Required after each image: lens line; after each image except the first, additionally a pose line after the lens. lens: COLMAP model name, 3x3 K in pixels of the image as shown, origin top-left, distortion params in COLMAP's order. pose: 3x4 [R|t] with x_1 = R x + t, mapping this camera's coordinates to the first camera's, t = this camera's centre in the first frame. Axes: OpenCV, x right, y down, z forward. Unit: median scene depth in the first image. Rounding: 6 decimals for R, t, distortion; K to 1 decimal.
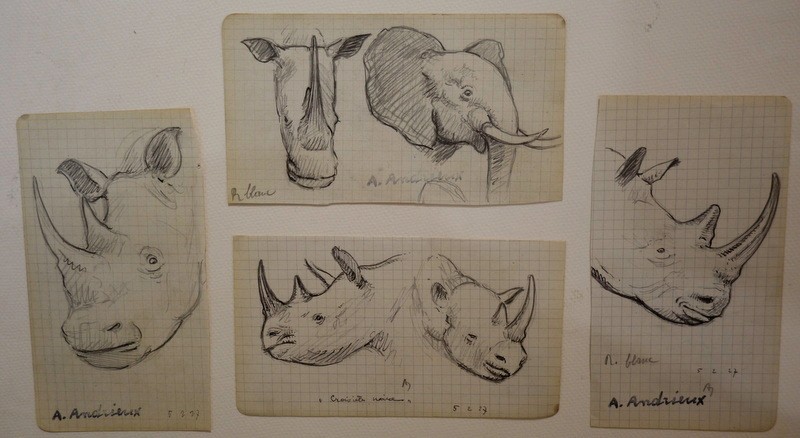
lens RADIAL K [[629.8, 0, 400.5], [0, 629.8, 221.4], [0, 0, 1]] dist [0.006901, -0.007539]
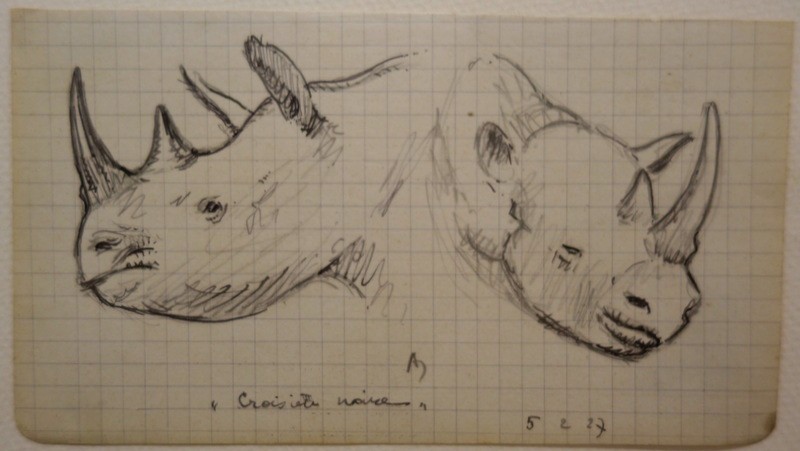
lens RADIAL K [[645.2, 0, 399.2], [0, 645.2, 223.9], [0, 0, 1]] dist [0.017257, -0.011552]
pose [[0.999681, 0.006222, 0.024466, -0.014003], [-0.004550, 0.997687, -0.067818, 0.197930], [-0.024831, 0.067685, 0.997398, 0.573811]]
